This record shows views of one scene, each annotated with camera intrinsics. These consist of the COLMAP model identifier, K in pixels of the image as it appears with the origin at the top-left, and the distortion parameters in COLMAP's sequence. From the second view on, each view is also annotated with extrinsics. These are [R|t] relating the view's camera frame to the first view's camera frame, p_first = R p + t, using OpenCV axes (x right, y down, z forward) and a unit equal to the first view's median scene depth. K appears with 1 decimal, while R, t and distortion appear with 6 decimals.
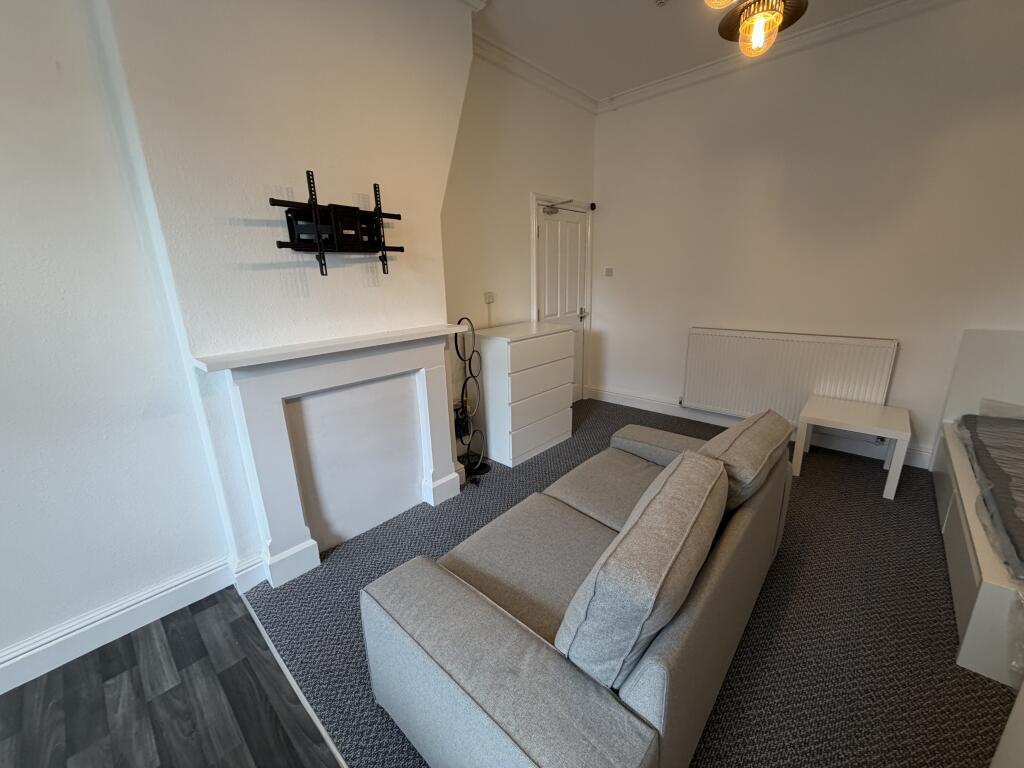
lens RADIAL K [[407.5, 0, 510.5], [0, 407.5, 384.9], [0, 0, 1]] dist [0.000233, 0.000221]
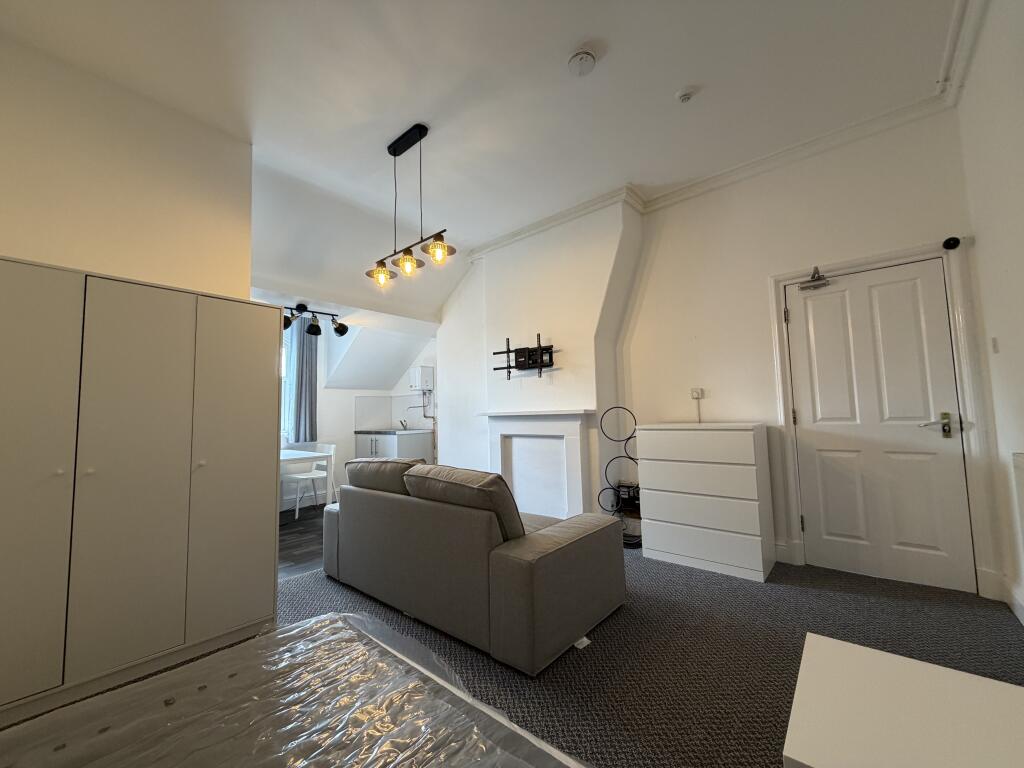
lens RADIAL K [[407.5, 0, 508.2], [0, 407.5, 386.1], [0, 0, 1]] dist [0.000233, 0.000221]
pose [[0.026595, -0.047820, -0.998502, 1.652057], [-0.243392, 0.968486, -0.052865, -0.110107], [0.969563, 0.244434, 0.014118, 0.910594]]
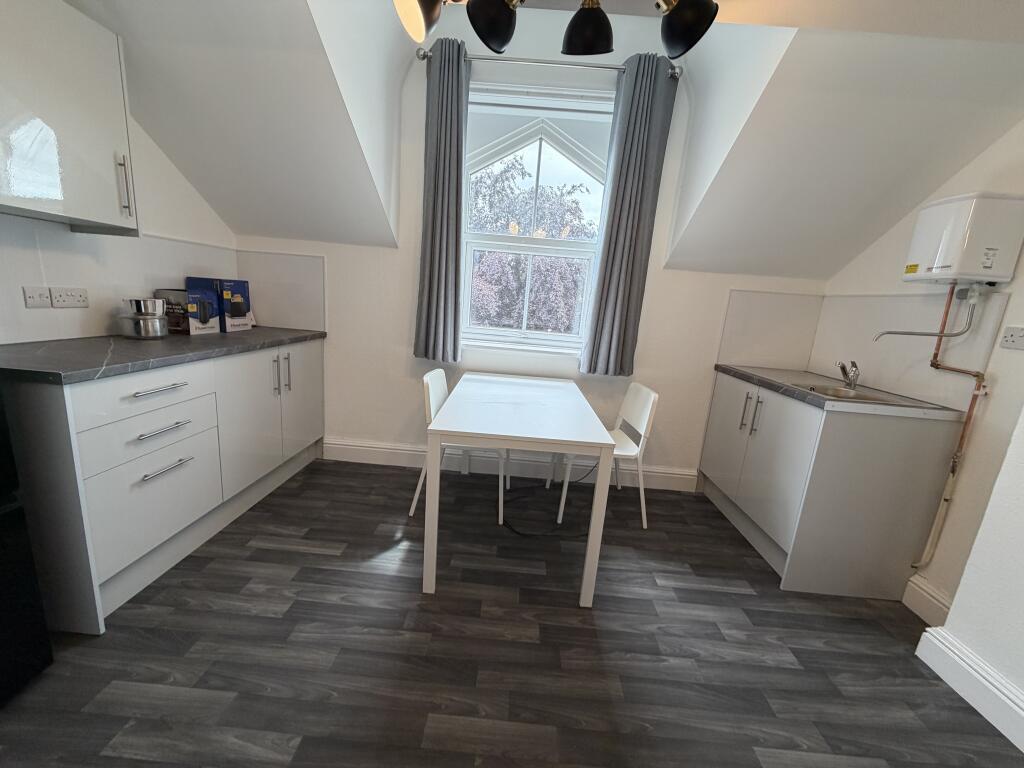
lens RADIAL K [[407.5, 0, 509.9], [0, 407.5, 382.5], [0, 0, 1]] dist [0.000233, 0.000221]
pose [[-0.758196, 0.095269, -0.645029, 0.067948], [-0.232927, 0.884415, 0.404419, -0.024401], [0.609002, 0.456874, -0.648370, 0.449022]]
